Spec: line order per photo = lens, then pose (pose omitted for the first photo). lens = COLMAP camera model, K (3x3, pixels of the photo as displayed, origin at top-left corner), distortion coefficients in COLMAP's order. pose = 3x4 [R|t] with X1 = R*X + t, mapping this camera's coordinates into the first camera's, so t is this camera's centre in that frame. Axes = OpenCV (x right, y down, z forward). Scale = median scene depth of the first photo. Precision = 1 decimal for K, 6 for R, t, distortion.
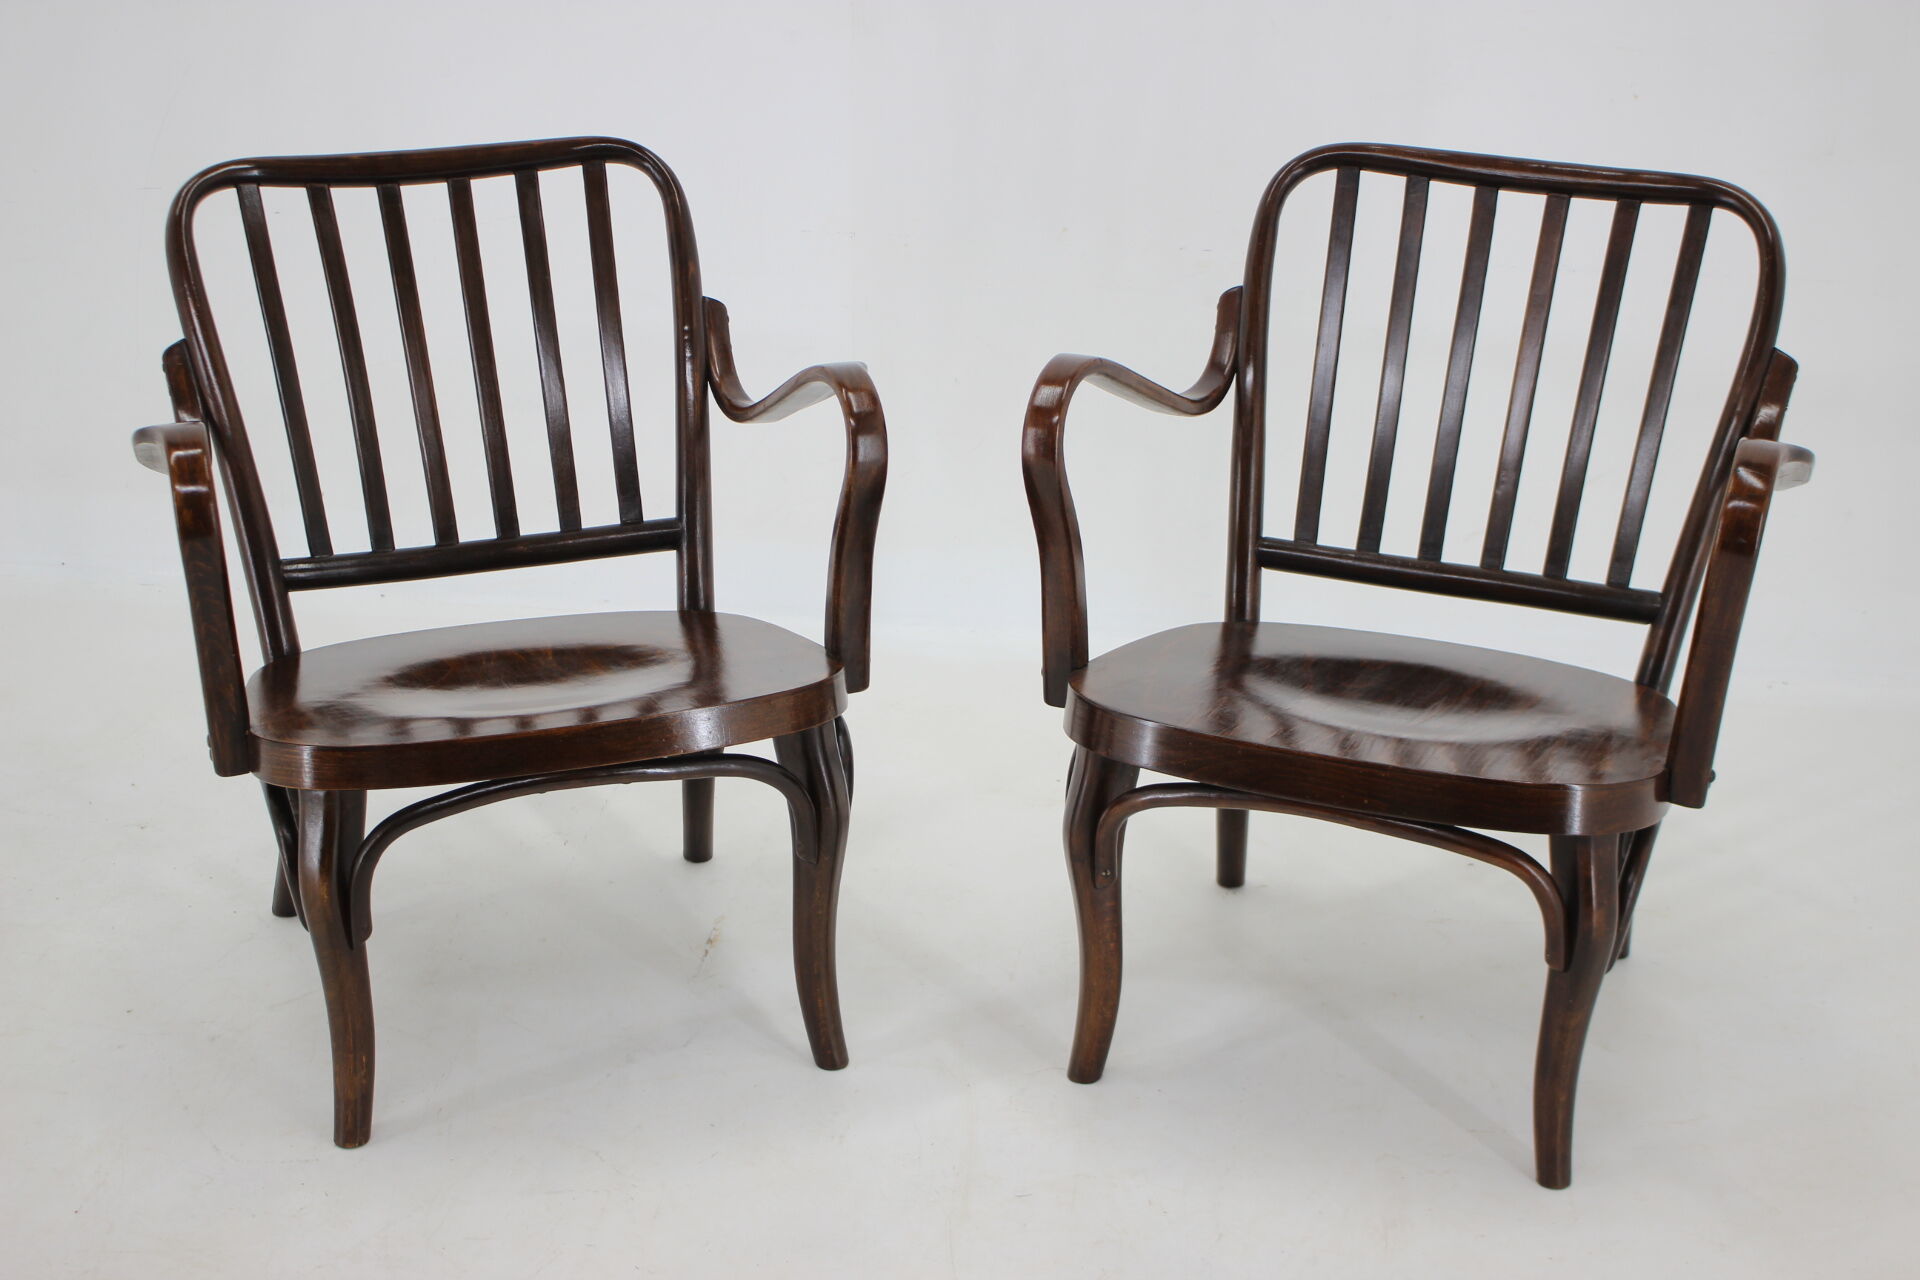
lens RADIAL K [[1947.4, 0, 960.0], [0, 1947.4, 640.0], [0, 0, 1]] dist [-0.016399, -0.015873]
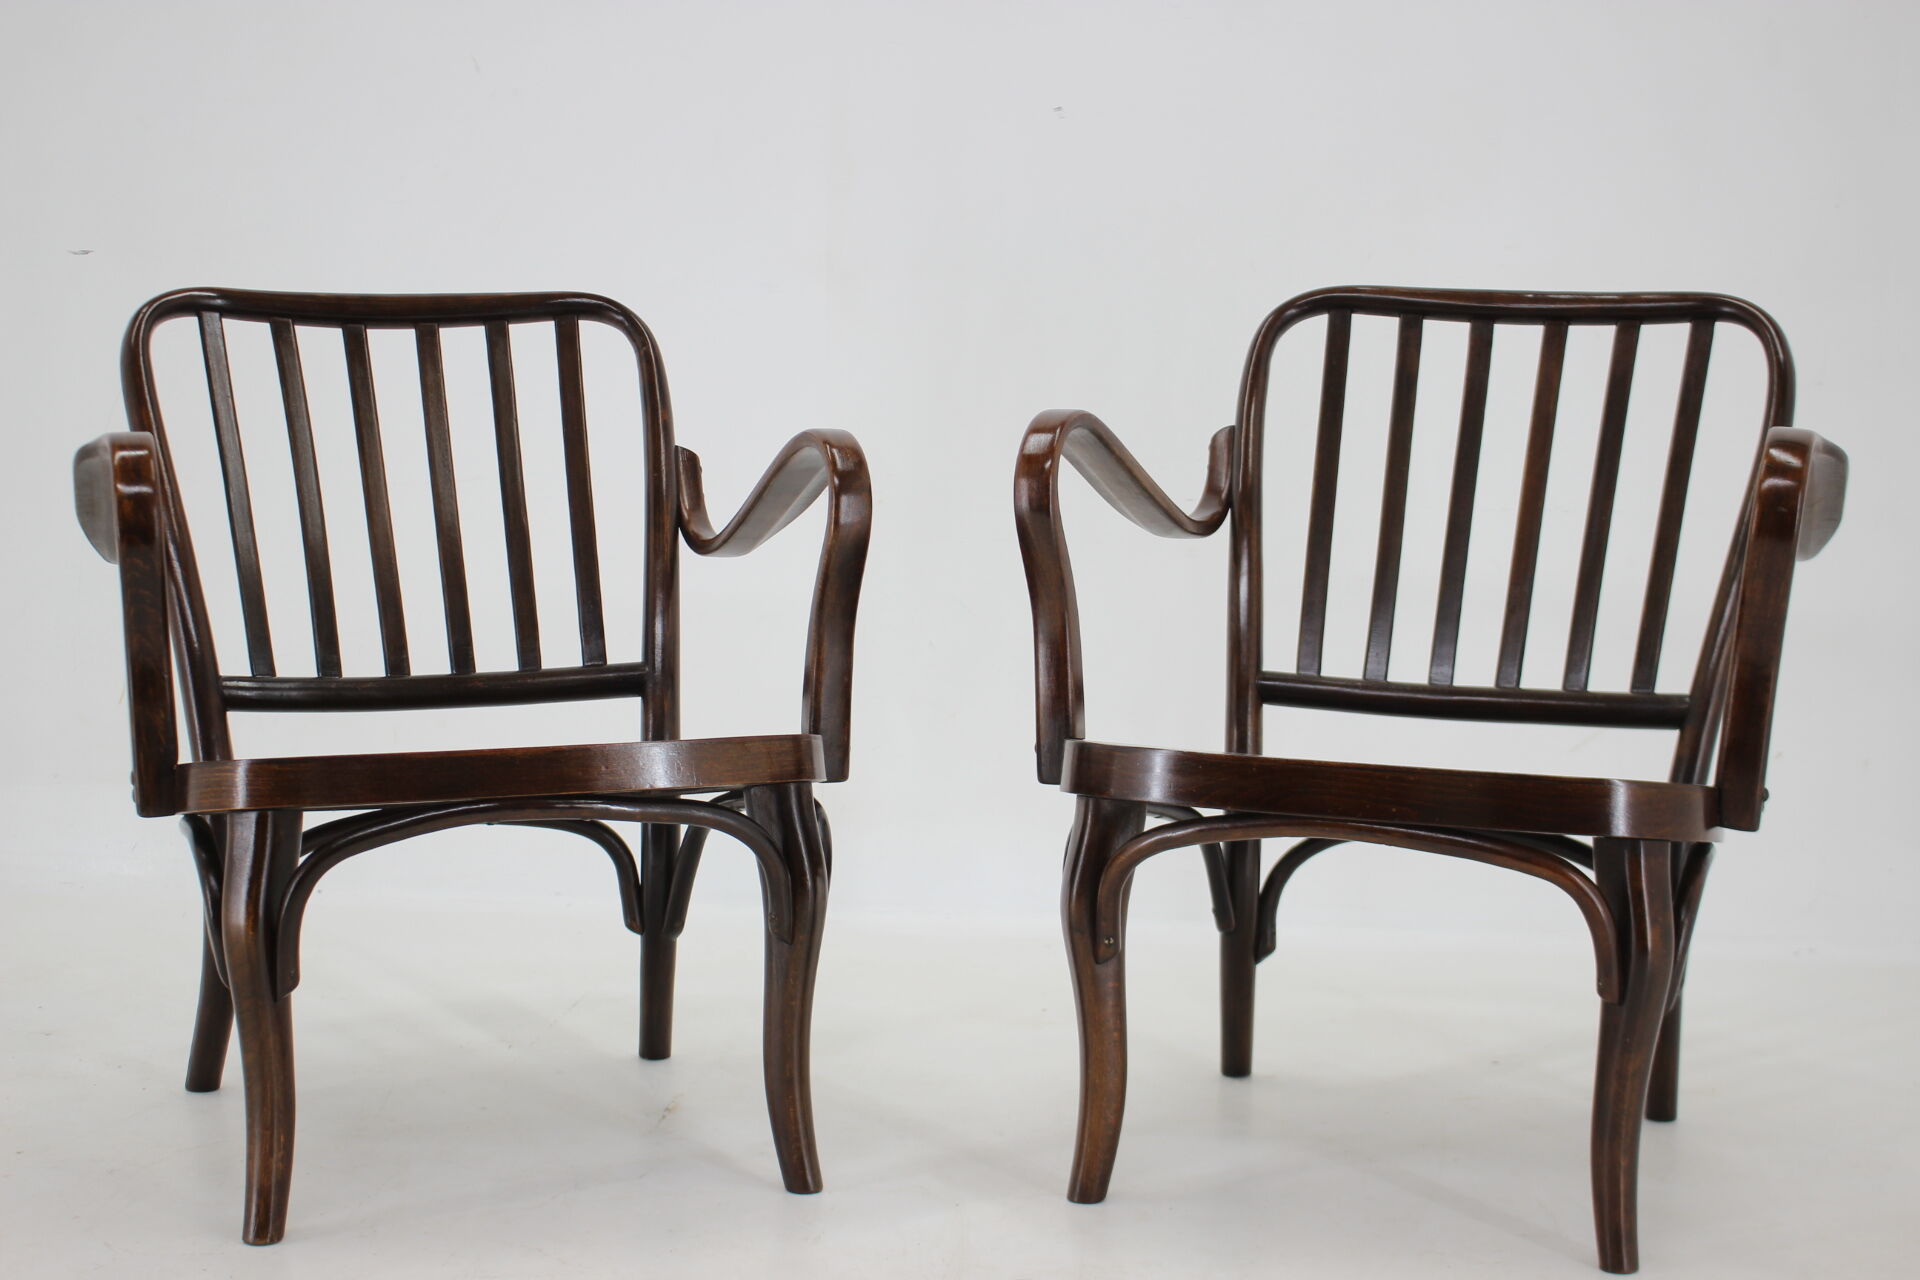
lens RADIAL K [[2034.3, 0, 960.0], [0, 2034.3, 640.0], [0, 0, 1]] dist [-0.015066, -0.026738]
pose [[0.999878, 0.002476, 0.015424, -0.008275], [0.000341, 0.983661, -0.180028, 0.124324], [-0.015618, 0.180012, 0.983541, 0.030322]]
